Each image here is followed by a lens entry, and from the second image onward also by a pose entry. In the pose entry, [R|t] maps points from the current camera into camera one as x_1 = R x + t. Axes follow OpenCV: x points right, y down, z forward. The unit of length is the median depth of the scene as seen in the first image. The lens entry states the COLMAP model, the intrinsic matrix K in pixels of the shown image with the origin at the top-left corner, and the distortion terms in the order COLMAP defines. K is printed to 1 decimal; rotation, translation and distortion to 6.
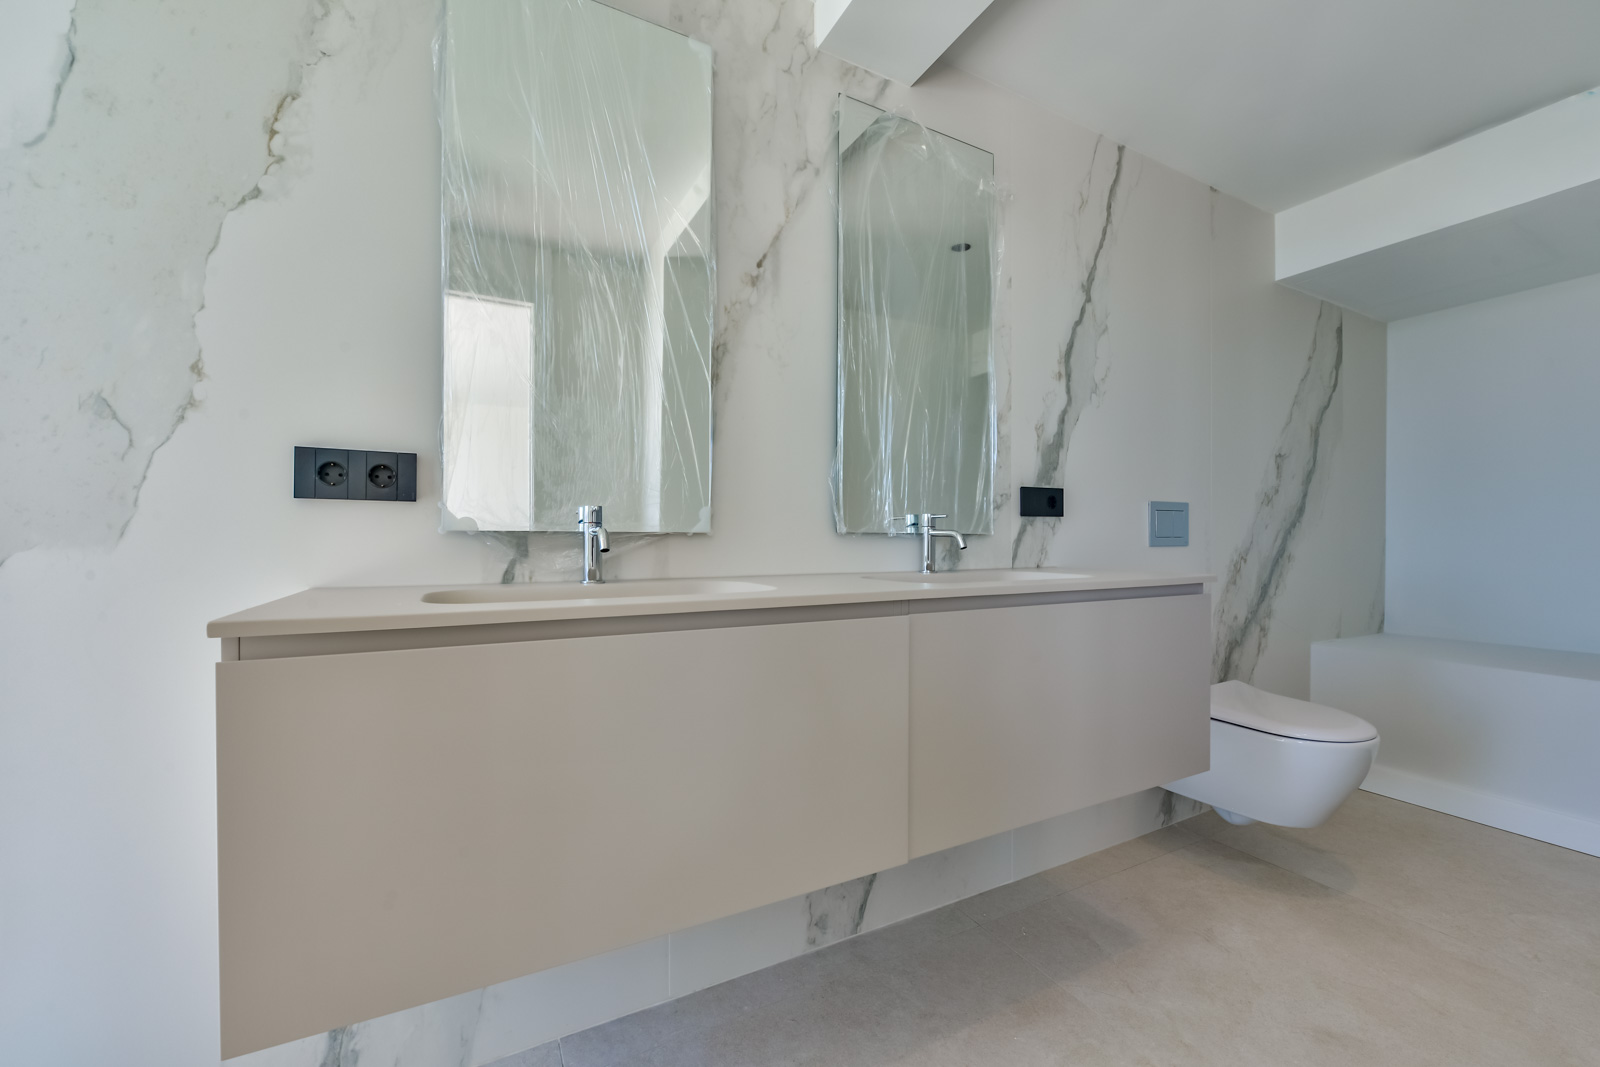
lens RADIAL K [[637.8, 0, 804.0], [0, 637.8, 539.4], [0, 0, 1]] dist [-0.006985, -0.000449]
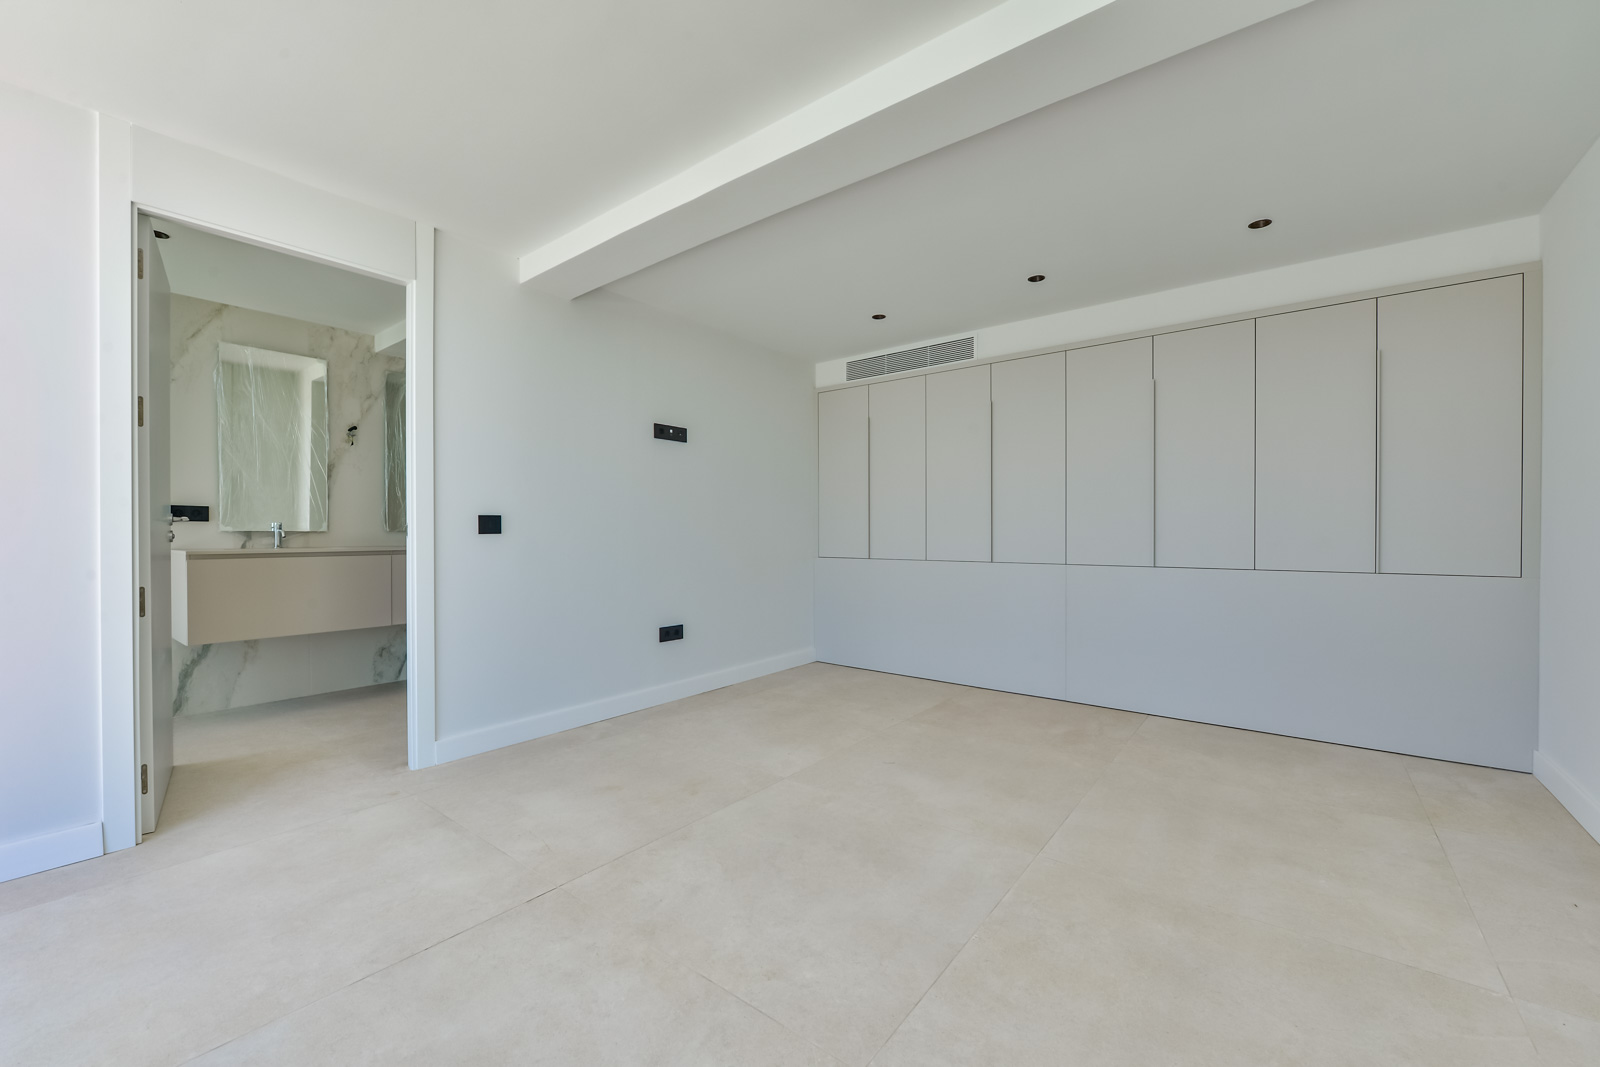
lens RADIAL K [[637.8, 0, 802.1], [0, 637.8, 538.7], [0, 0, 1]] dist [-0.006985, -0.000449]
pose [[0.912941, -0.005349, 0.408057, 0.857656], [0.003734, 0.999982, 0.004755, 0.022636], [-0.408075, -0.002817, 0.912944, -3.336745]]
